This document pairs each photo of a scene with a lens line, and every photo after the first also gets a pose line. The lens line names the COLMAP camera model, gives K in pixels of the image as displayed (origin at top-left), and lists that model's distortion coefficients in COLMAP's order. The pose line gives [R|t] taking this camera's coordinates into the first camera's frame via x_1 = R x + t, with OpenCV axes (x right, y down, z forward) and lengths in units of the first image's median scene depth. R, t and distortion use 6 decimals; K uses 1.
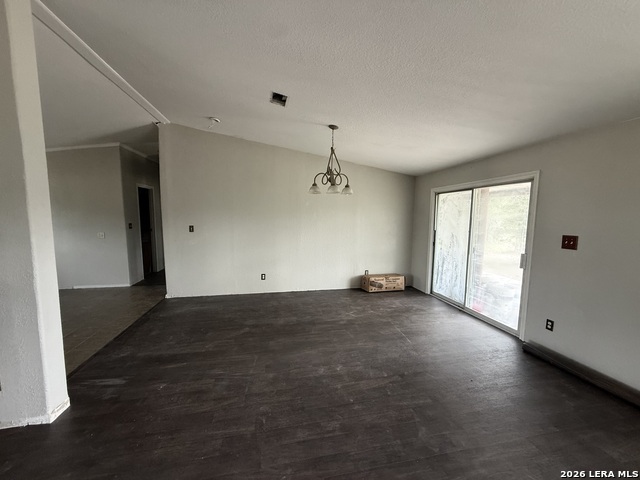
lens RADIAL K [[253.5, 0, 320.0], [0, 253.5, 240.0], [0, 0, 1]] dist [-0.001883, -0.000380]
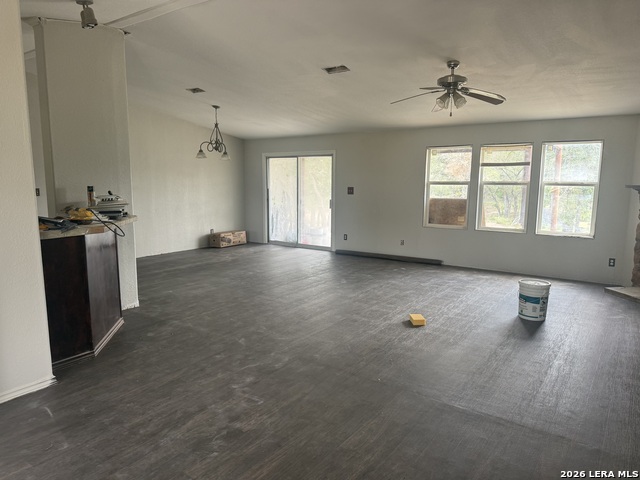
lens RADIAL K [[454.3, 0, 320.0], [0, 454.3, 240.0], [0, 0, 1]] dist [0.002517, -0.002545]
pose [[0.737299, -0.093811, 0.669022, -0.863999], [0.065245, 0.995570, 0.067697, 0.077152], [-0.672409, -0.006263, 0.740154, -0.789476]]
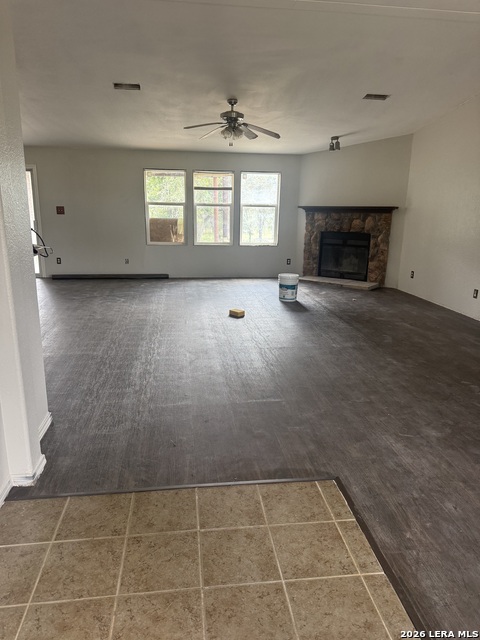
lens RADIAL K [[454.3, 0, 240.0], [0, 454.3, 320.0], [0, 0, 1]] dist [0.002517, -0.002545]
pose [[0.085361, -0.242719, 0.966334, -1.265940], [0.082705, 0.968253, 0.235896, 0.059295], [-0.992911, 0.059785, 0.102726, -0.346844]]
